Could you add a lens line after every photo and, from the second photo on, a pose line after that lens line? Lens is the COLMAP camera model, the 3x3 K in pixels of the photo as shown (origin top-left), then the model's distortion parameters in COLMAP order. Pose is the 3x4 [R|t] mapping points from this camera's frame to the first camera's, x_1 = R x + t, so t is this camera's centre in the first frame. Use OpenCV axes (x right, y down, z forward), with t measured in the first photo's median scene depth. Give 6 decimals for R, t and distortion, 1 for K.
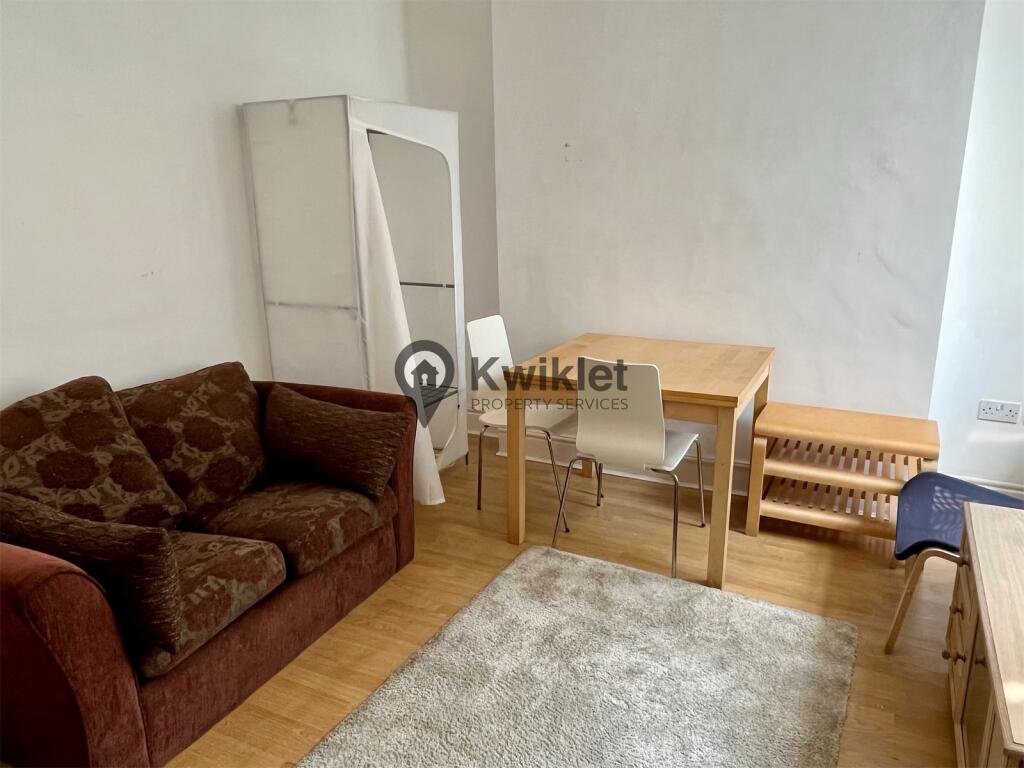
lens RADIAL K [[730.9, 0, 515.8], [0, 730.9, 383.9], [0, 0, 1]] dist [-0.000908, -0.005498]
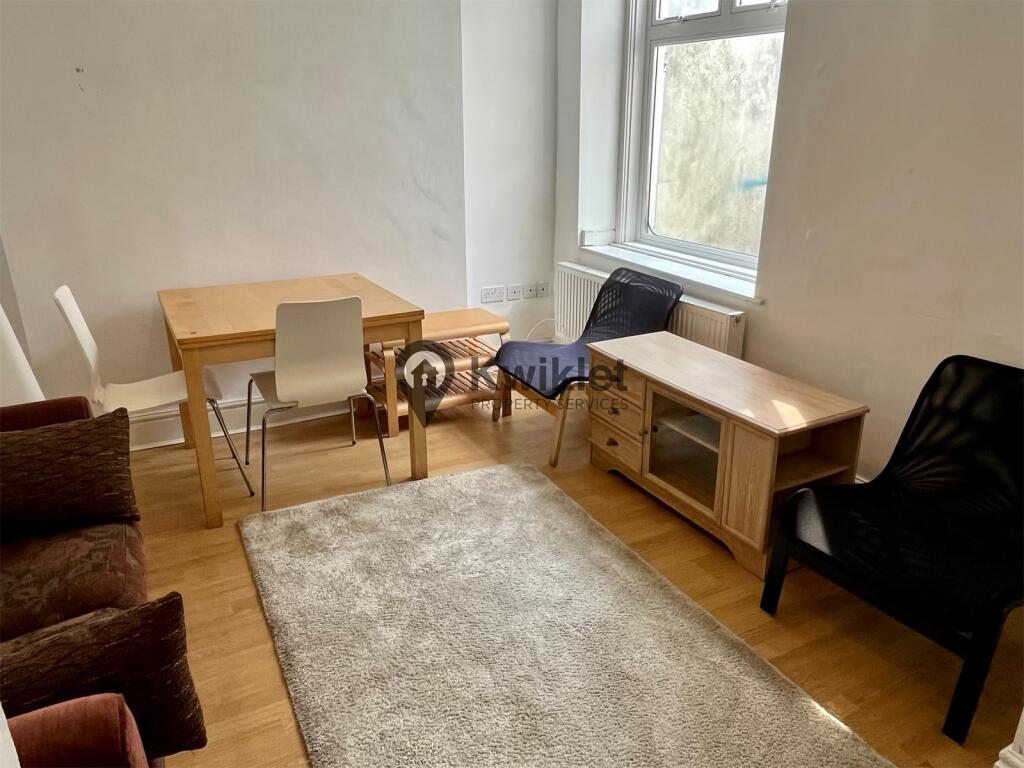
lens RADIAL K [[730.9, 0, 516.9], [0, 730.9, 383.7], [0, 0, 1]] dist [-0.000908, -0.005498]
pose [[0.574895, -0.262395, 0.775013, -0.501585], [0.203800, 0.963254, 0.174952, -0.038256], [-0.792440, 0.057368, 0.607246, 0.170825]]
